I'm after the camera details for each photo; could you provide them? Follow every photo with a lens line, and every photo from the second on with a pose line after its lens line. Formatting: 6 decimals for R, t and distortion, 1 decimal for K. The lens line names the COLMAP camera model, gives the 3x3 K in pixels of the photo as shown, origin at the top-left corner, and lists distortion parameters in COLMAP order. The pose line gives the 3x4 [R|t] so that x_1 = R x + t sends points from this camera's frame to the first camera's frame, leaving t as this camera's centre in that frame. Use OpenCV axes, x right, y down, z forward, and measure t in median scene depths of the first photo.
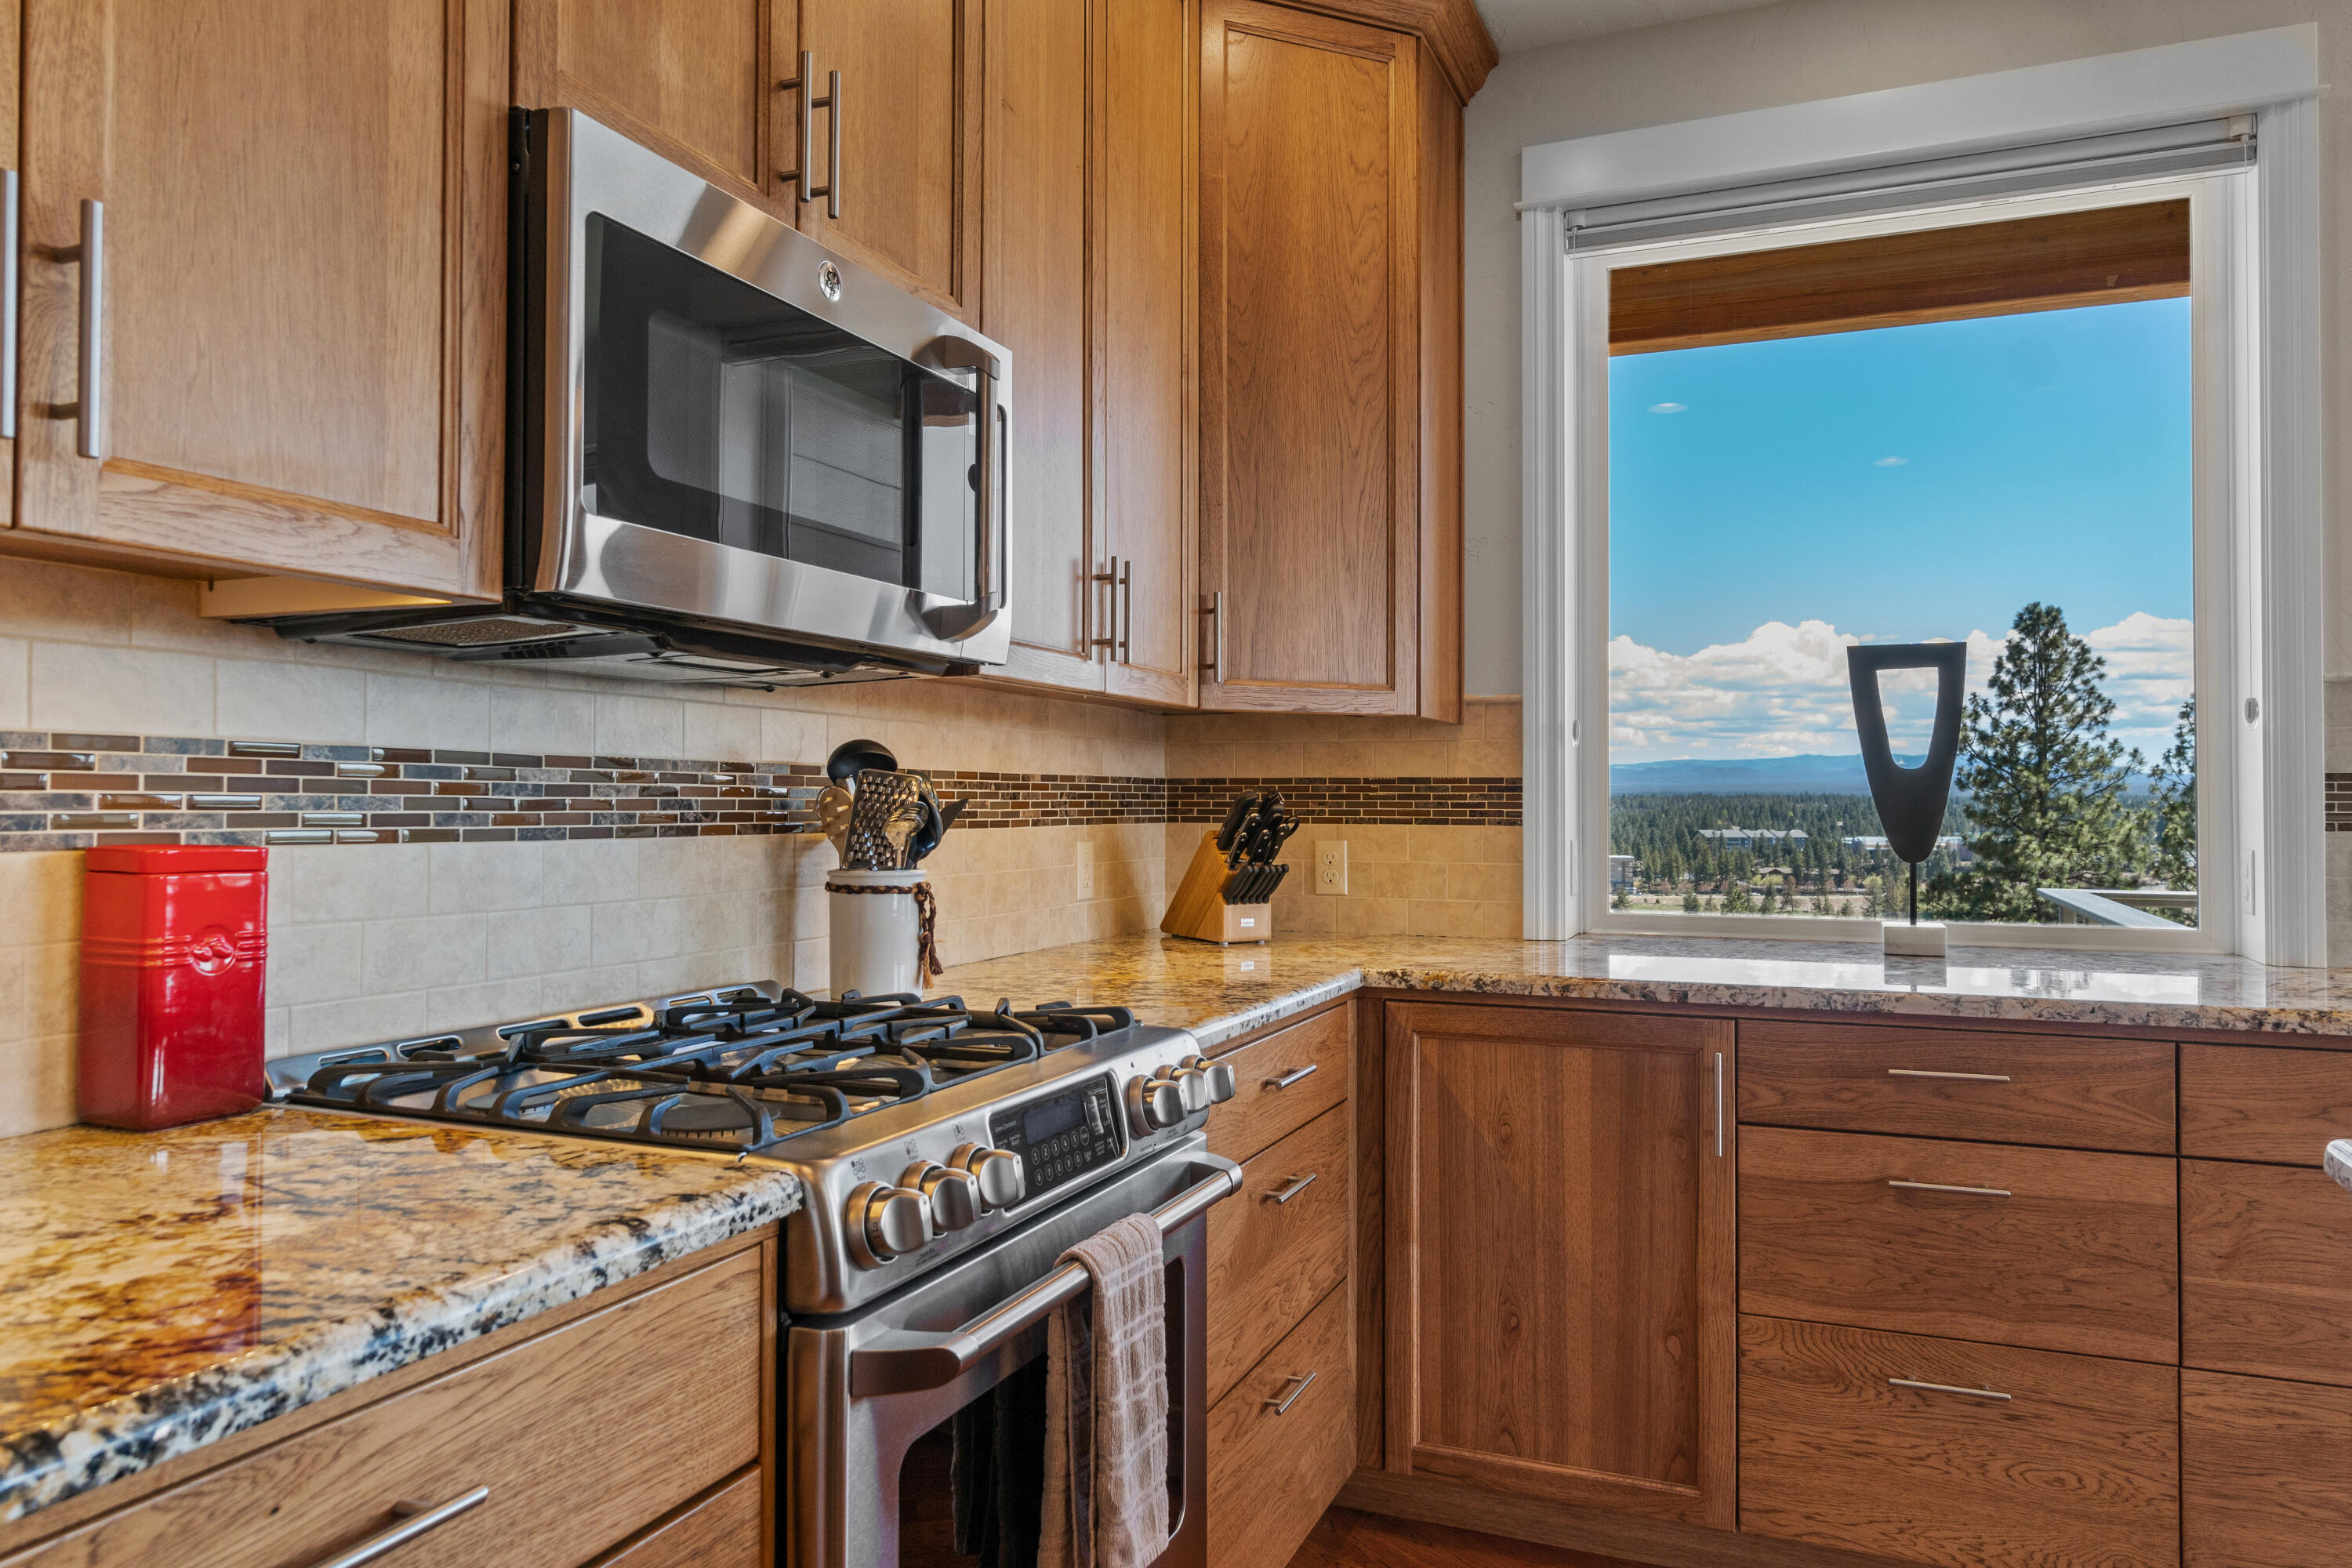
lens RADIAL K [[1534.0, 0, 1176.0], [0, 1534.0, 784.0], [0, 0, 1]] dist [-0.009097, -0.002924]
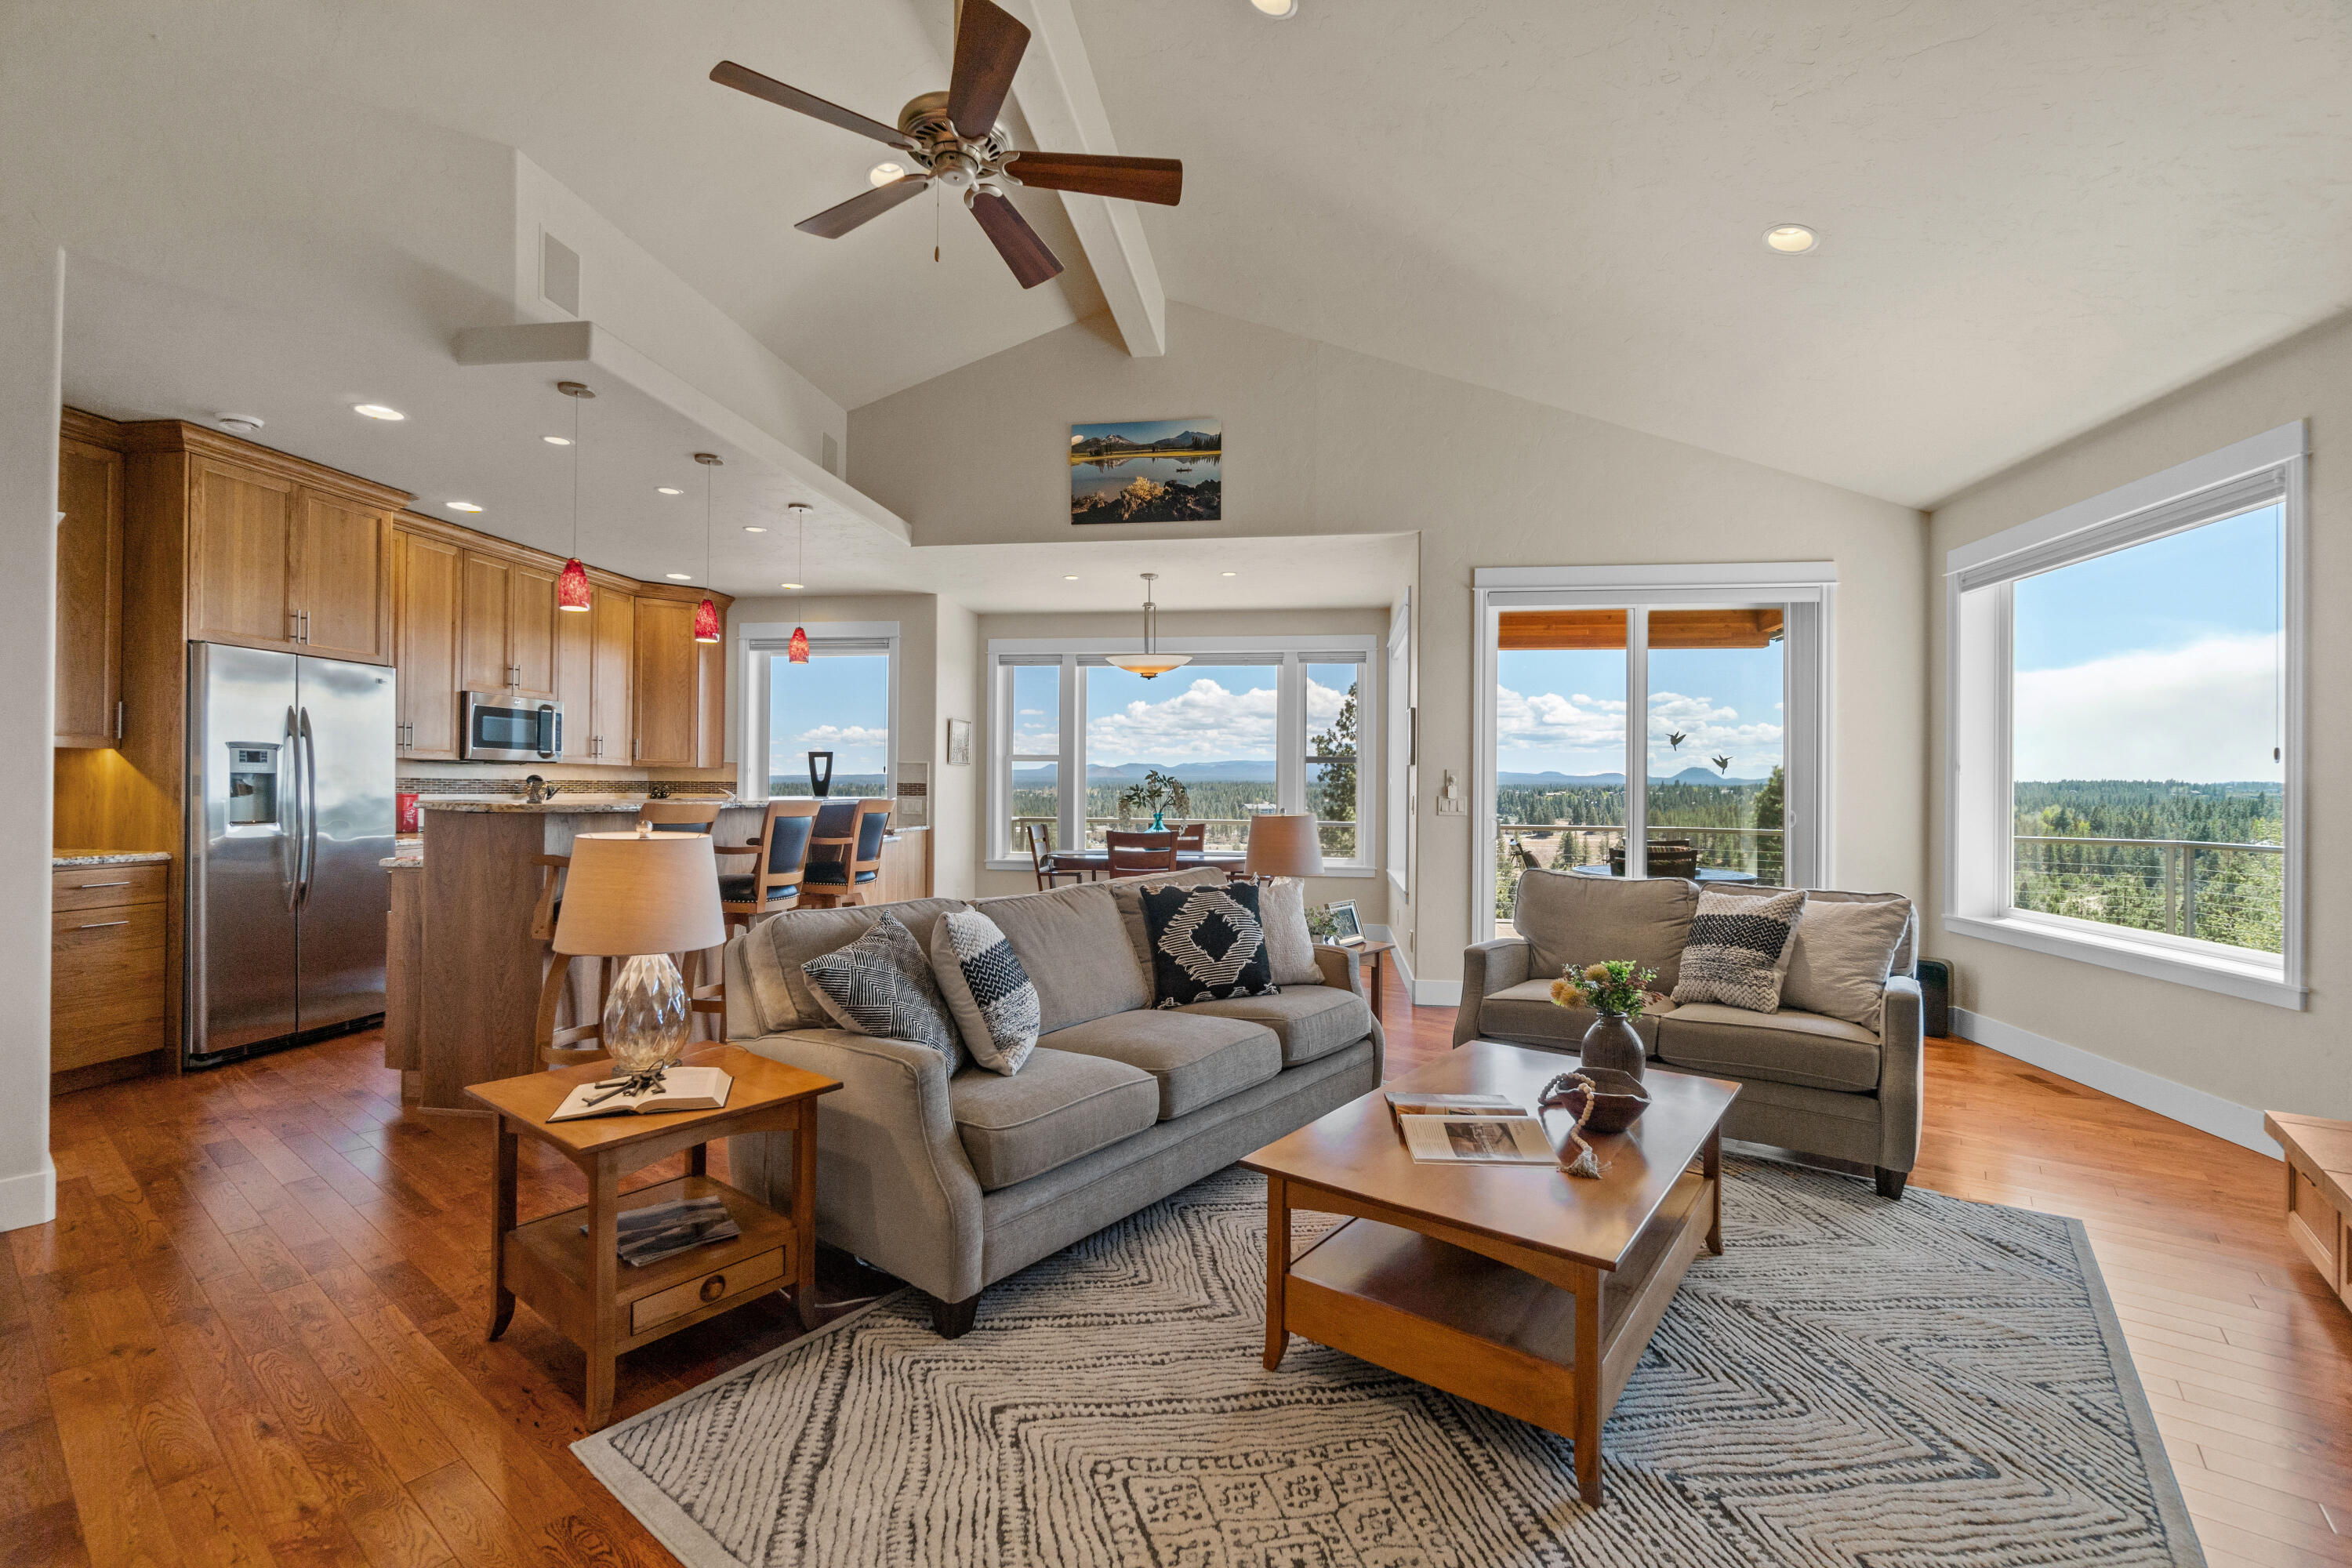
lens RADIAL K [[999.7, 0, 1185.2], [0, 999.7, 779.6], [0, 0, 1]] dist [-0.002390, 0.000229]
pose [[0.964139, 0.008562, 0.265261, 0.732938], [-0.010134, 0.999938, 0.004559, -0.037270], [-0.265205, -0.007084, 0.964166, -2.024260]]
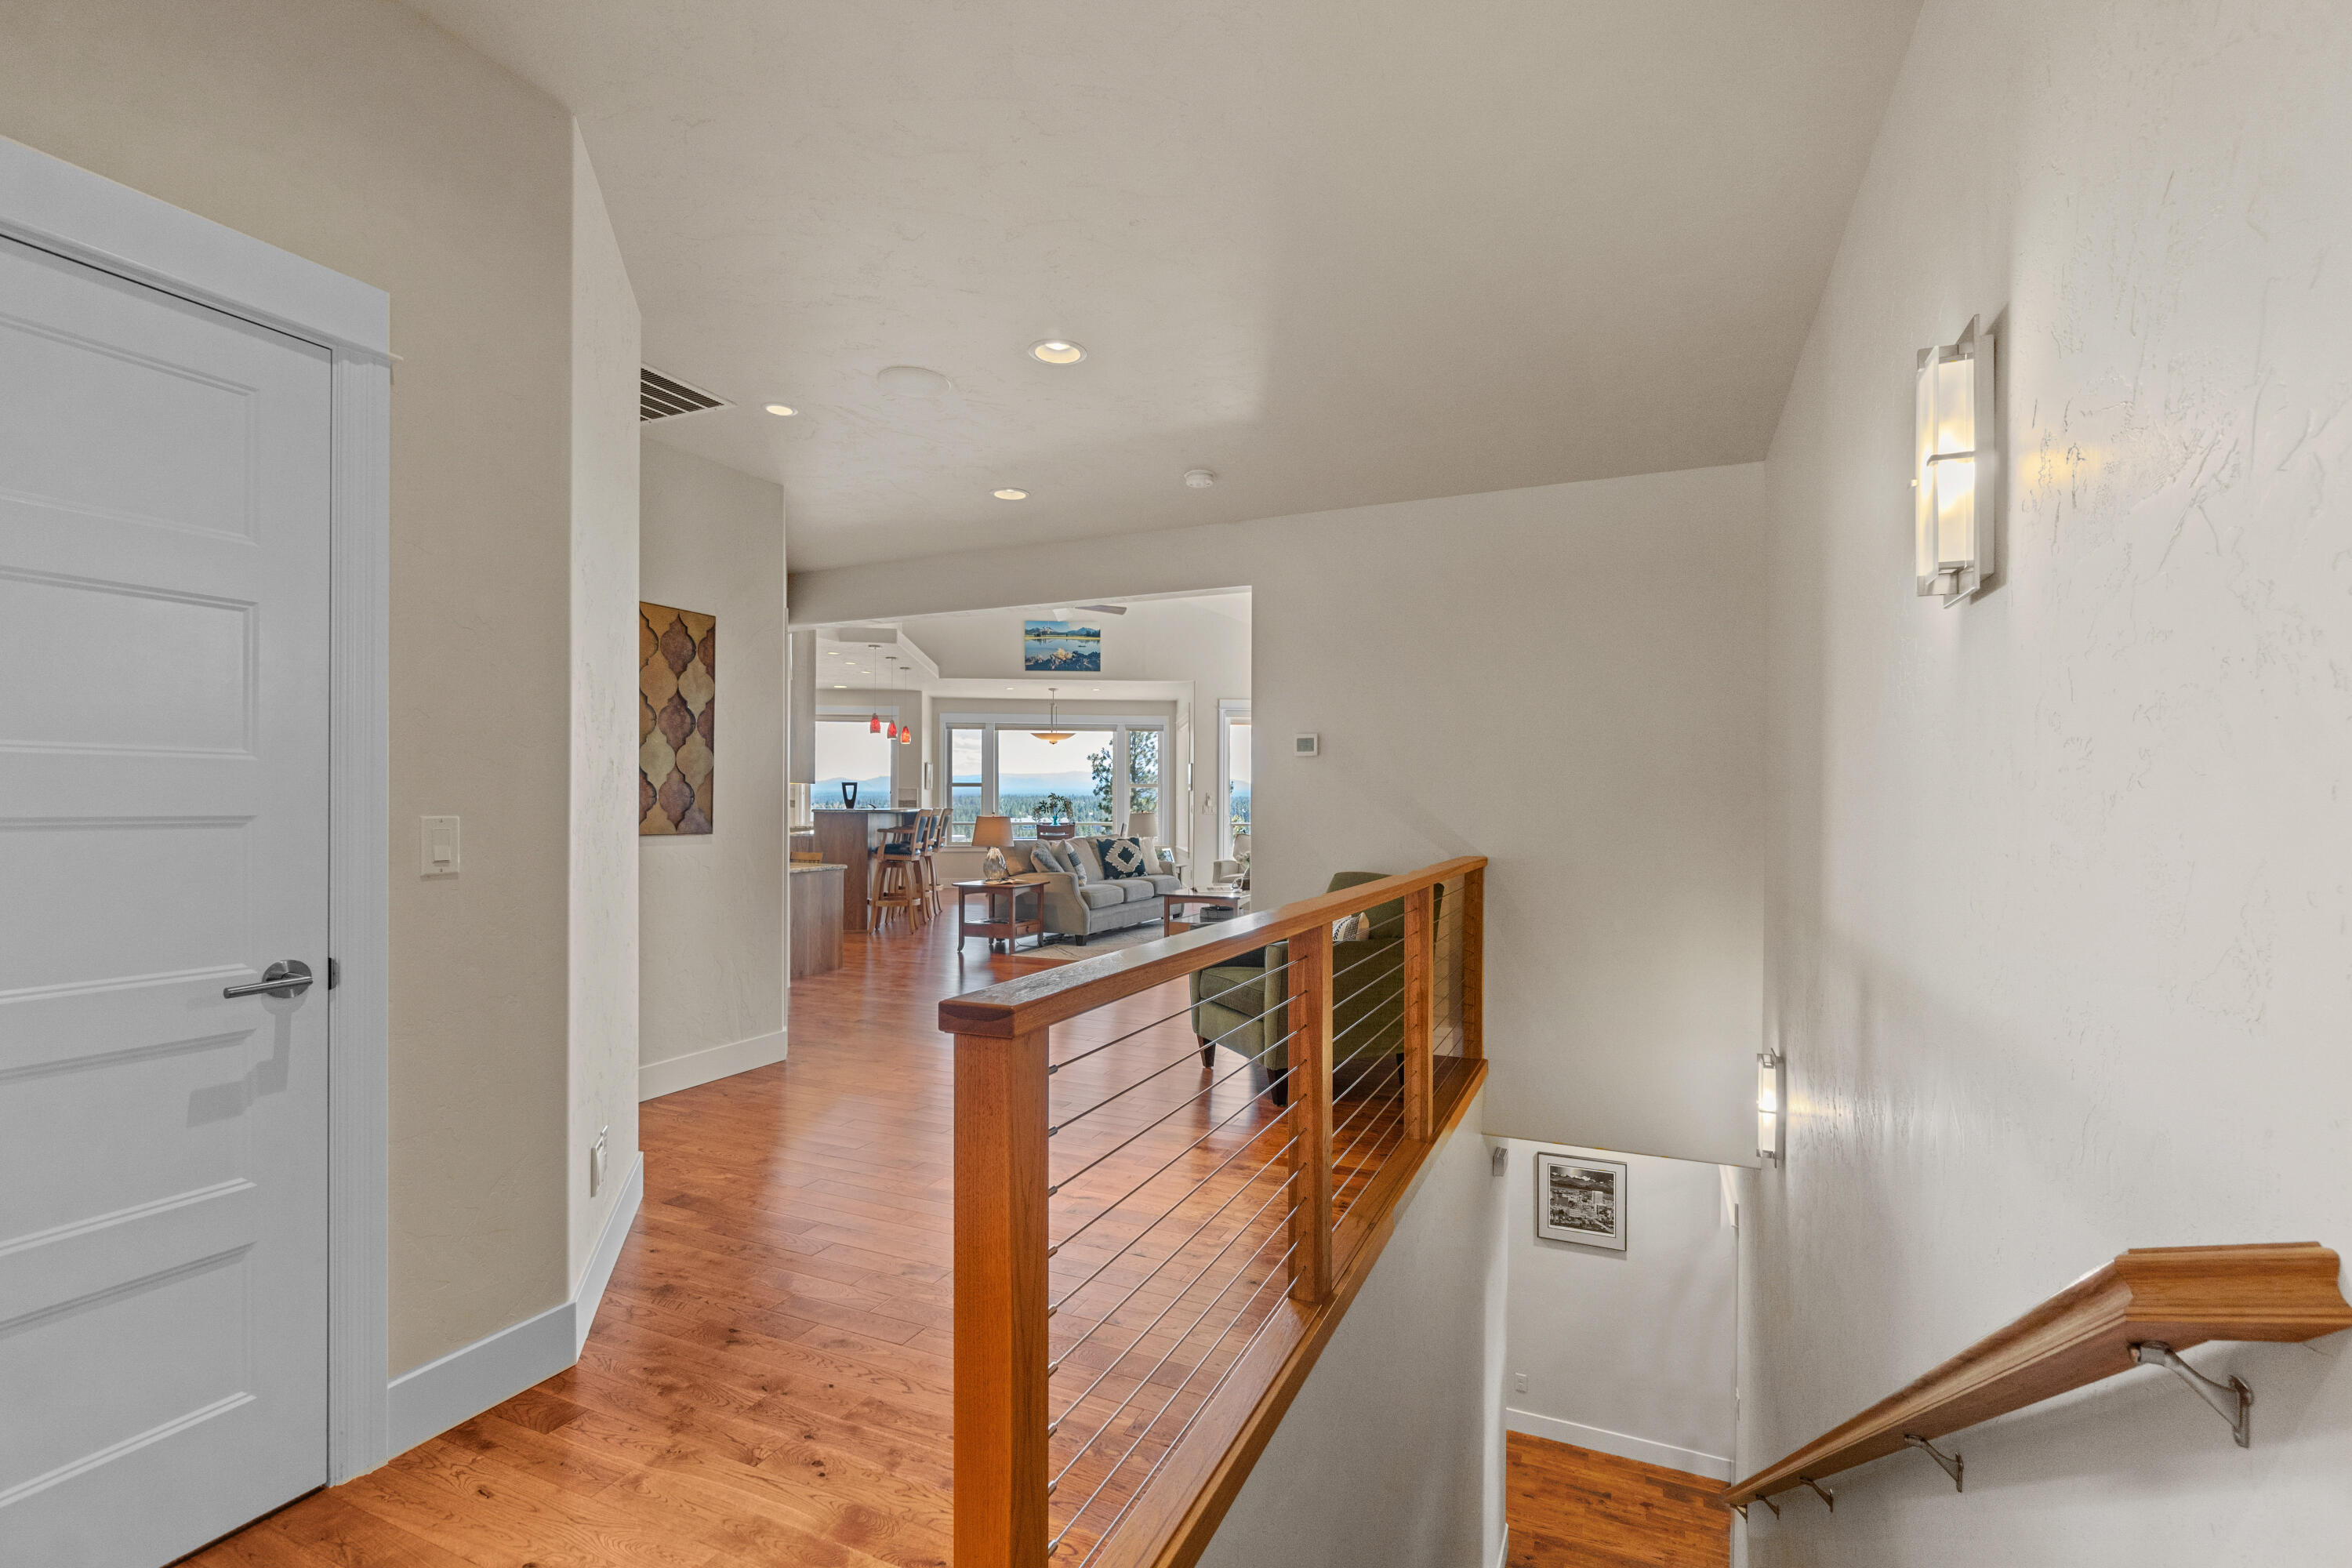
lens RADIAL K [[1010.2, 0, 1190.1], [0, 1010.2, 793.1], [0, 0, 1]] dist [-0.005689, 0.000571]
pose [[0.873885, 0.002976, 0.486124, -0.454641], [-0.005058, 0.999983, 0.002970, -0.063099], [-0.486107, -0.005054, 0.873885, -4.075653]]
